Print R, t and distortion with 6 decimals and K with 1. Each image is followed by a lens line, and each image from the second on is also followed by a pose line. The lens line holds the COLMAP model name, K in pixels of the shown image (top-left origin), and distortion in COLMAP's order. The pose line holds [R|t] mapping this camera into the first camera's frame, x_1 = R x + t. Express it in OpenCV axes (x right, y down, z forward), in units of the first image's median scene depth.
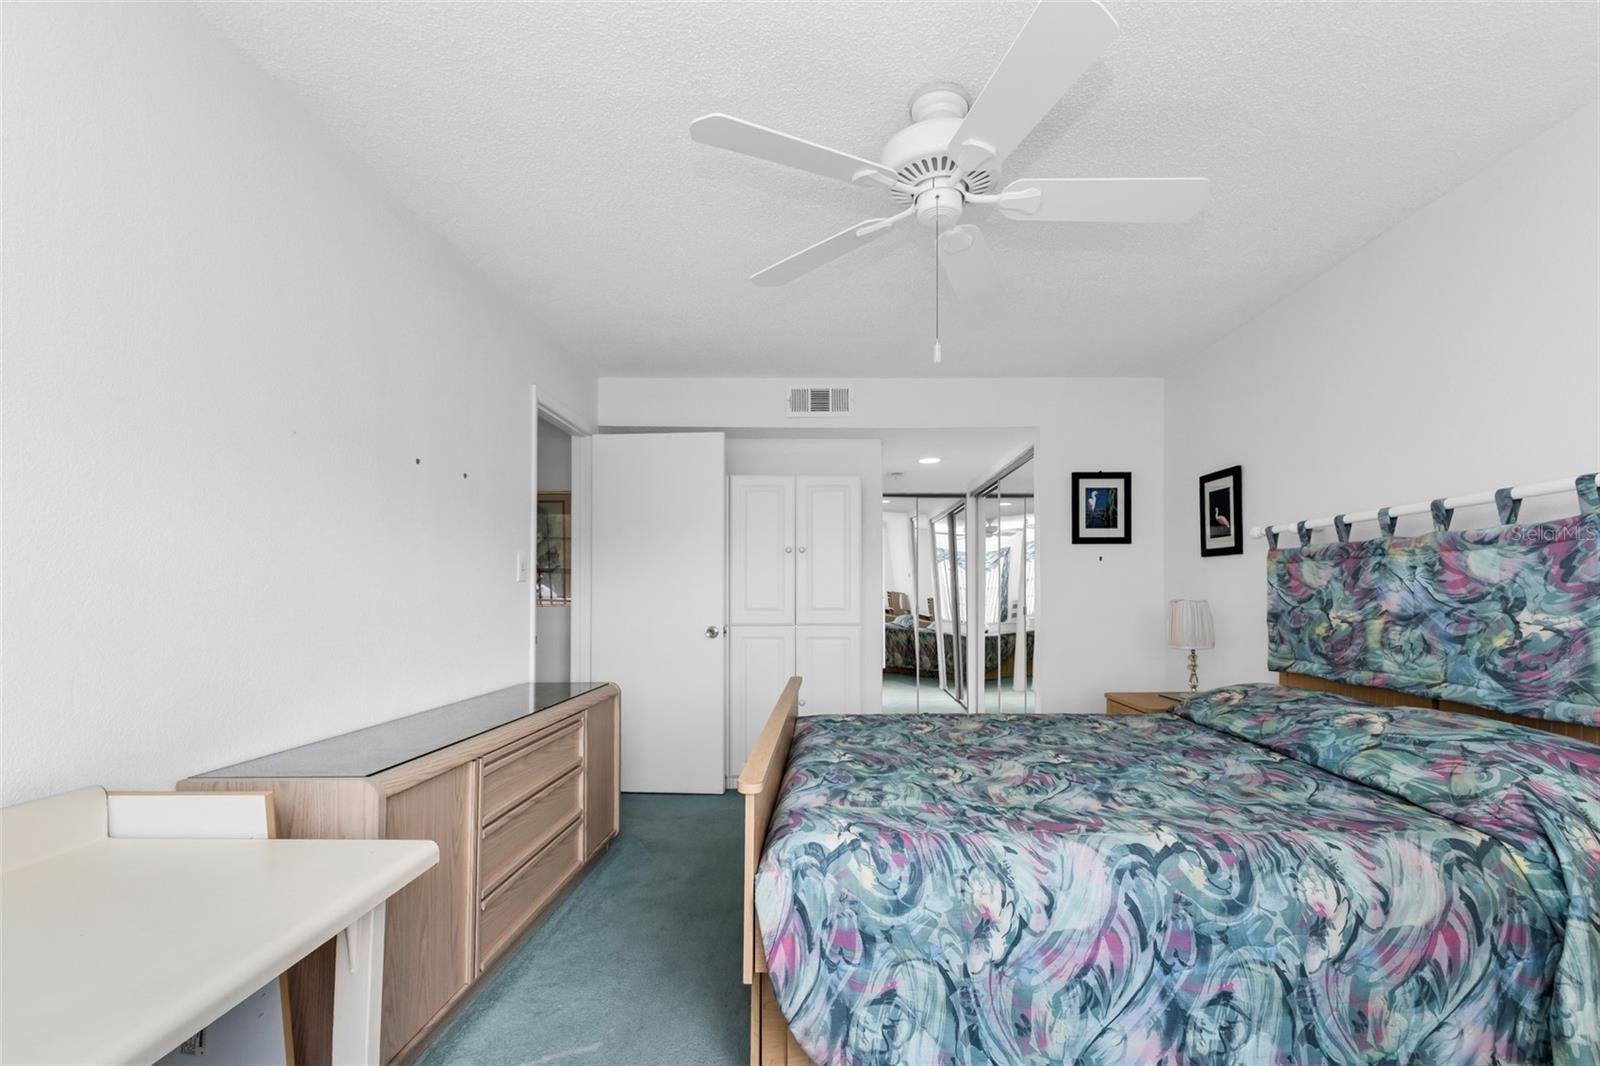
lens RADIAL K [[700.0, 0, 818.5], [0, 700.0, 586.8], [0, 0, 1]] dist [0.013038, -0.002207]
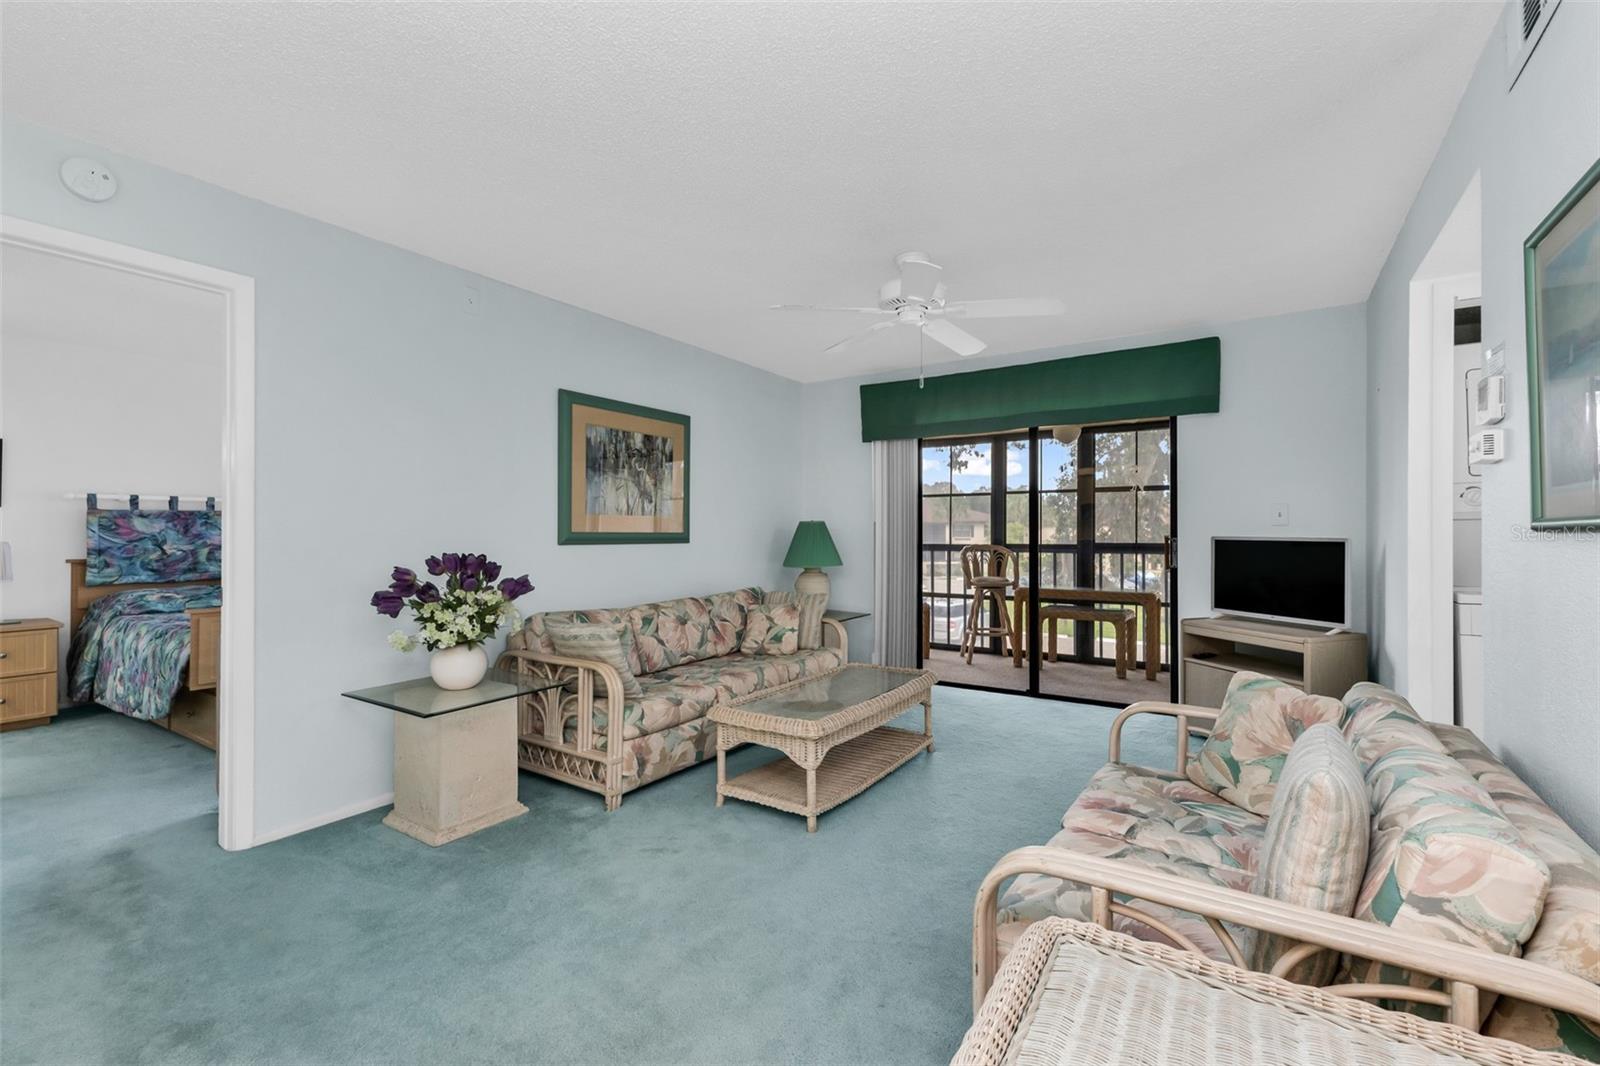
lens RADIAL K [[700.0, 0, 783.2], [0, 700.0, 525.7], [0, 0, 1]] dist [0.013038, -0.002207]
pose [[-0.846086, 0.010251, 0.532948, -1.910739], [-0.000411, 0.999802, -0.019884, 0.020044], [-0.533046, -0.017042, -0.845915, 1.940852]]
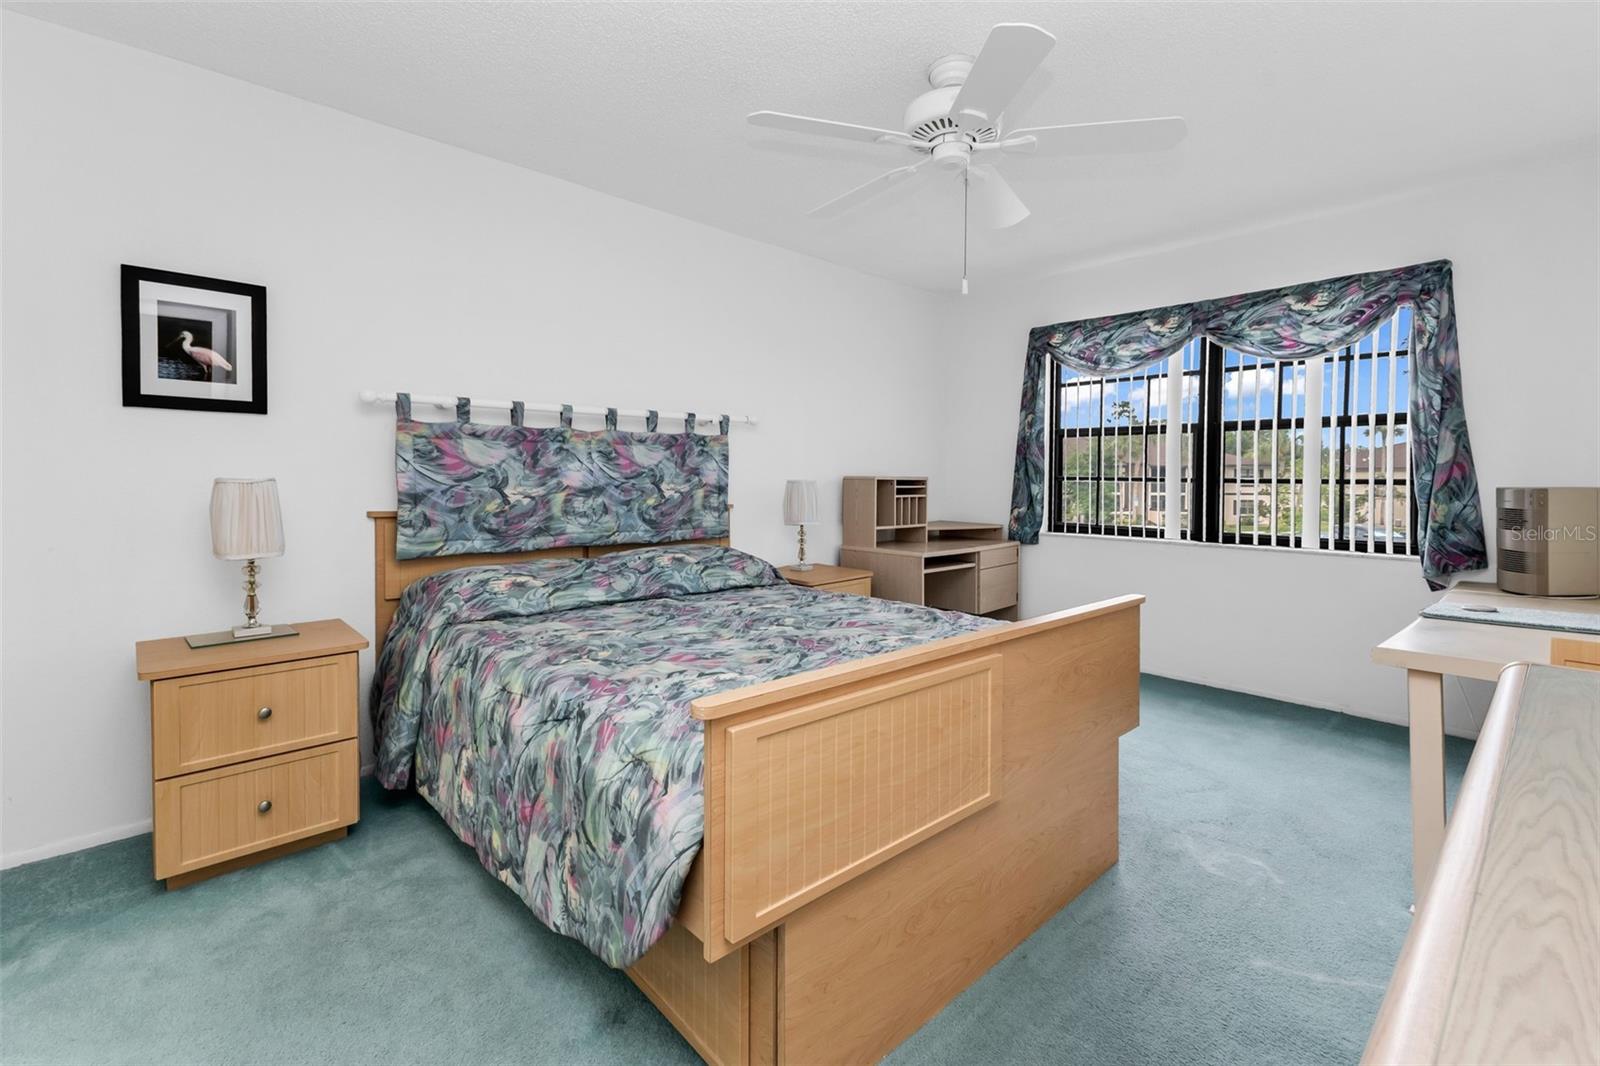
lens RADIAL K [[700.0, 0, 777.6], [0, 700.0, 489.5], [0, 0, 1]] dist [0.013038, -0.002207]
pose [[-0.683747, -0.007063, 0.729685, -0.387695], [-0.004830, 0.999975, 0.005154, 0.032706], [-0.729703, -0.000001, -0.683764, 1.615499]]
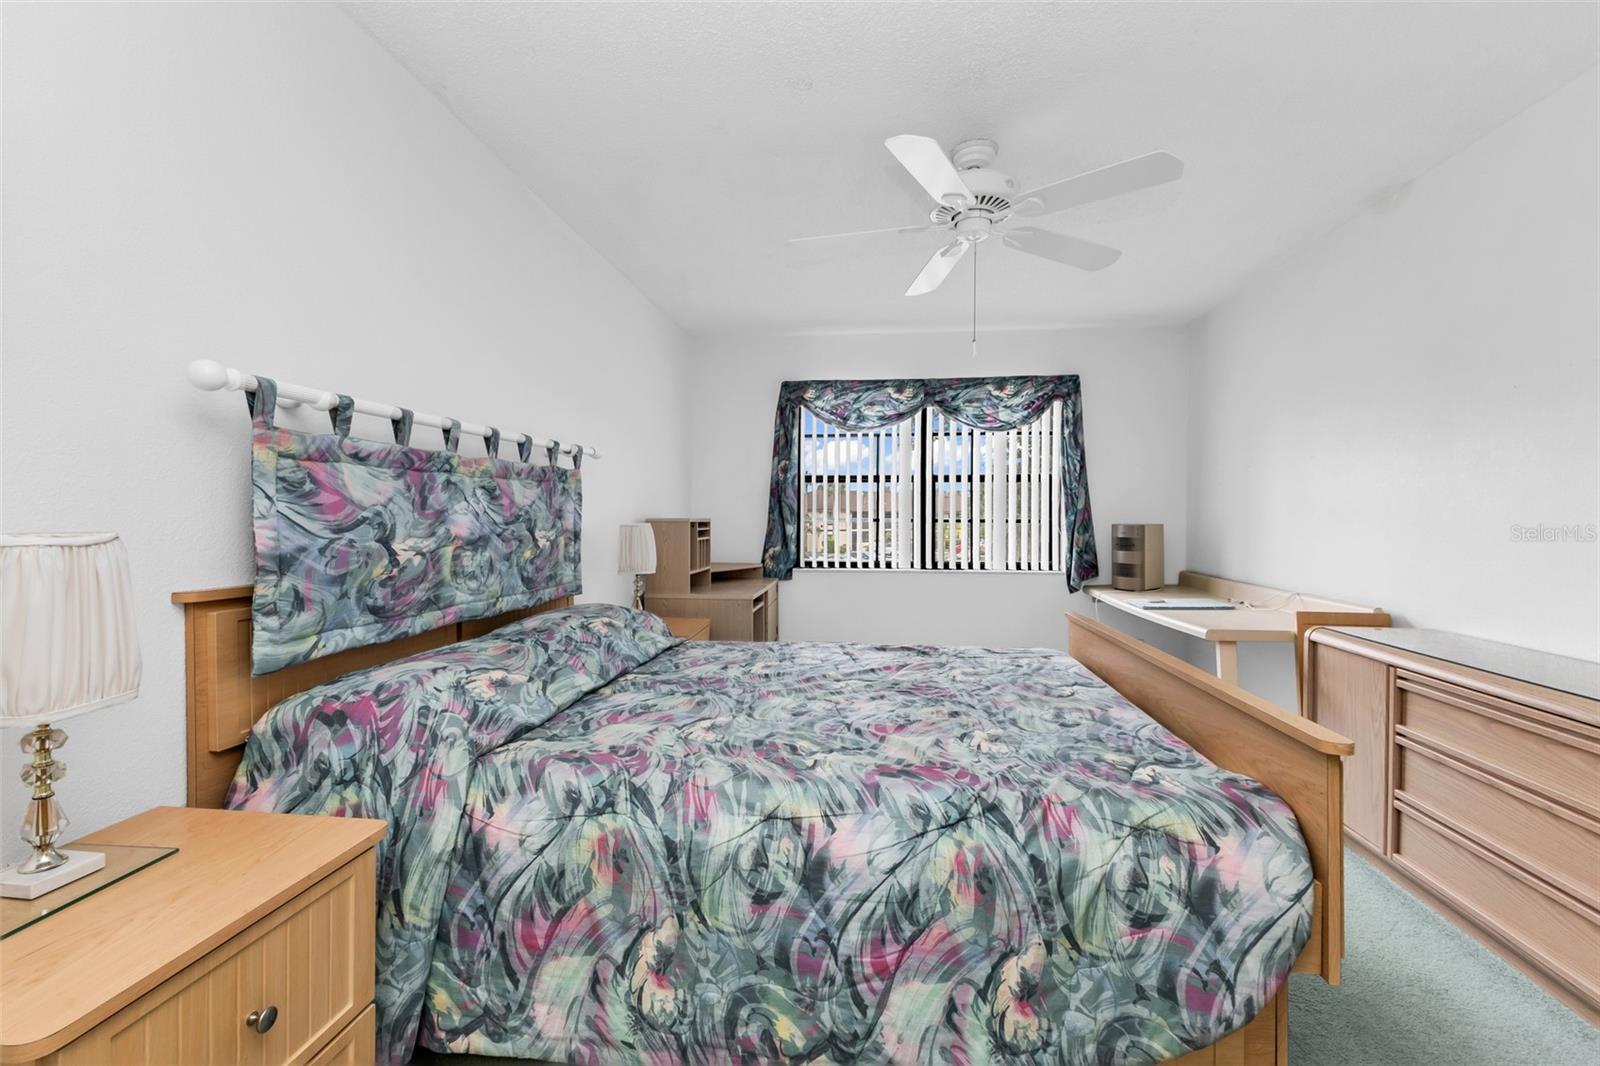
lens RADIAL K [[700.0, 0, 790.9], [0, 700.0, 522.9], [0, 0, 1]] dist [0.013038, -0.002207]
pose [[-0.994080, 0.007598, 0.108386, 0.294414], [0.007470, 0.999971, -0.001584, 0.023012], [-0.108395, -0.000765, -0.994108, 1.860318]]
